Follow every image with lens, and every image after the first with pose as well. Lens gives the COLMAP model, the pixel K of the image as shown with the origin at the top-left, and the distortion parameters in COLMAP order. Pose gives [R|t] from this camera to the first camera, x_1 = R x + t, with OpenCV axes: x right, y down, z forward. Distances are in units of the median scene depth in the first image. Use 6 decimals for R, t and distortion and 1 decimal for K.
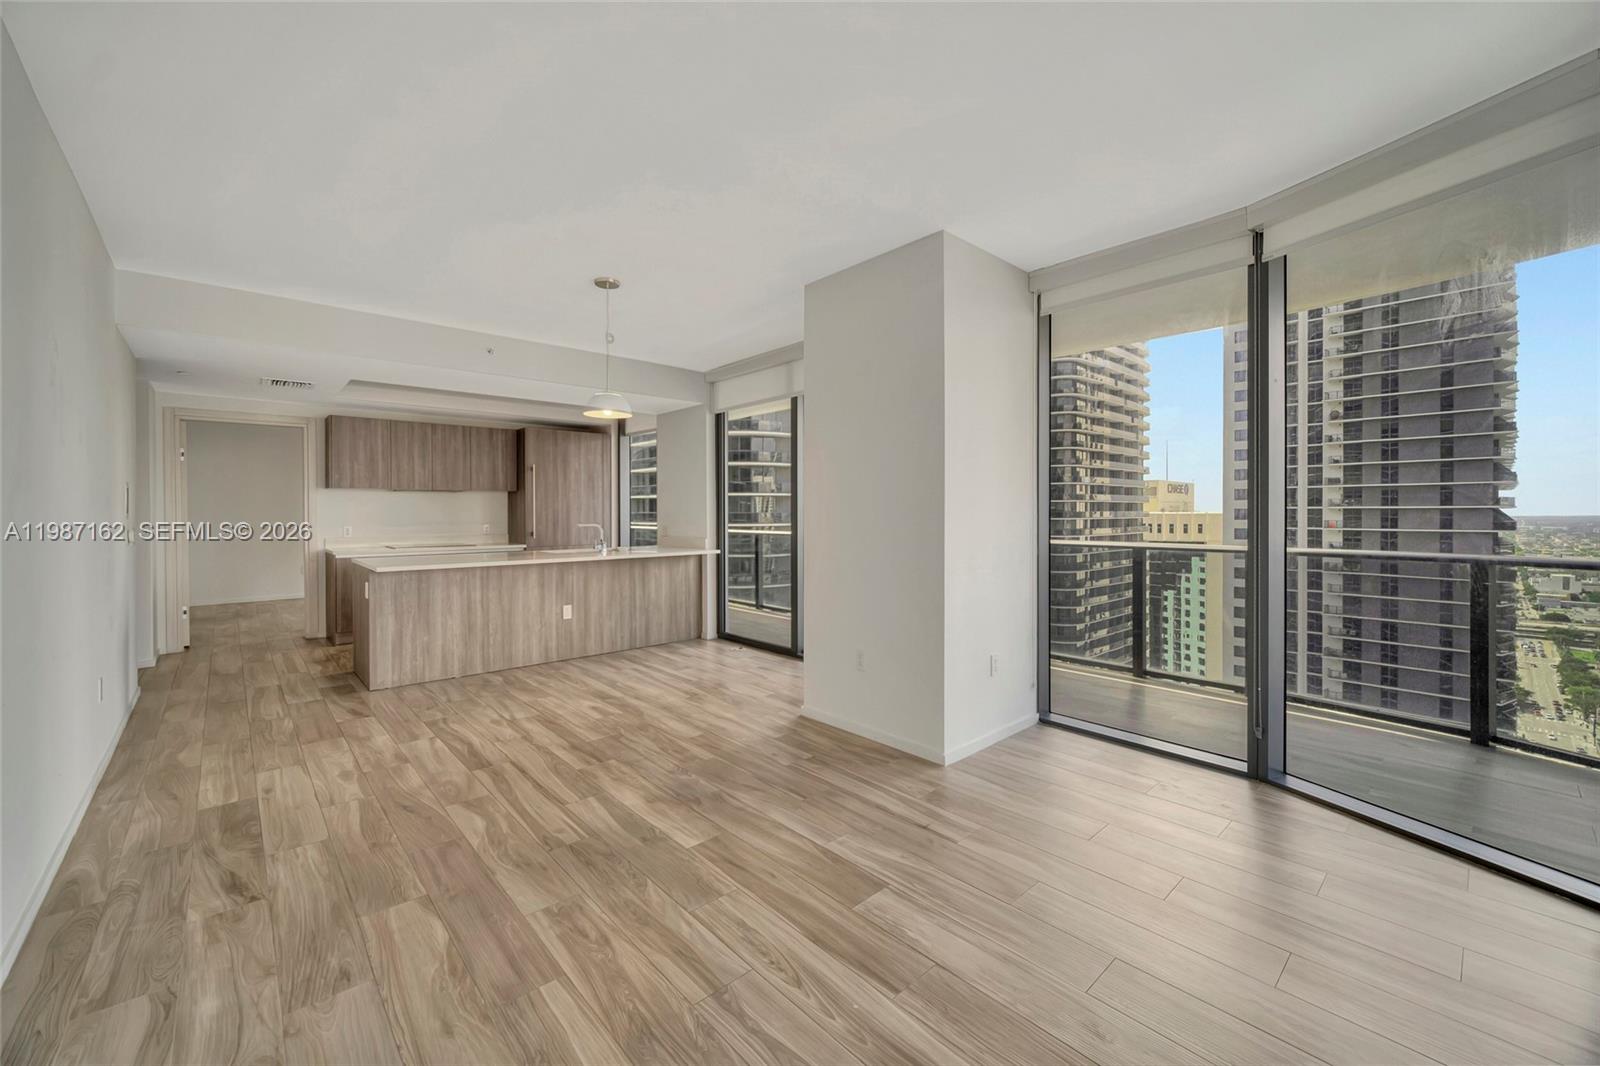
lens RADIAL K [[633.6, 0, 792.3], [0, 633.6, 515.3], [0, 0, 1]] dist [-0.000410, -0.000183]
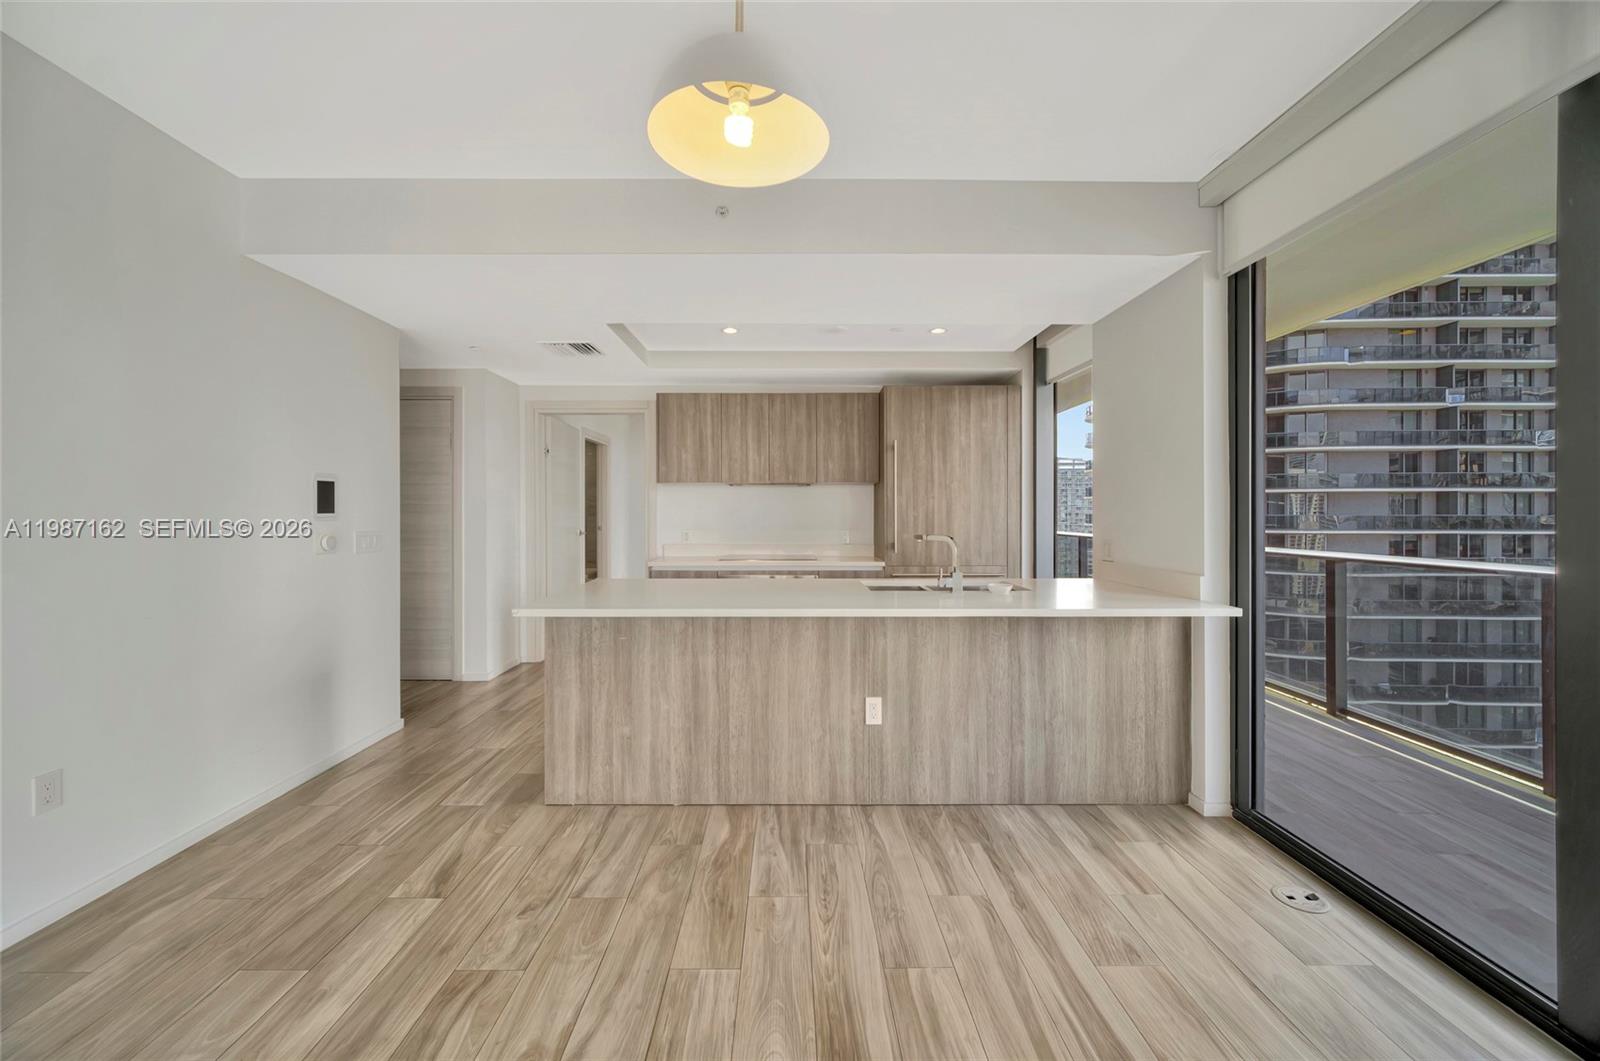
lens RADIAL K [[633.6, 0, 792.3], [0, 633.6, 512.8], [0, 0, 1]] dist [-0.000410, -0.000183]
pose [[0.749527, 0.002052, -0.661970, -0.062038], [-0.006300, 0.999972, -0.004033, -0.002171], [0.661943, 0.007193, 0.749519, 0.508922]]
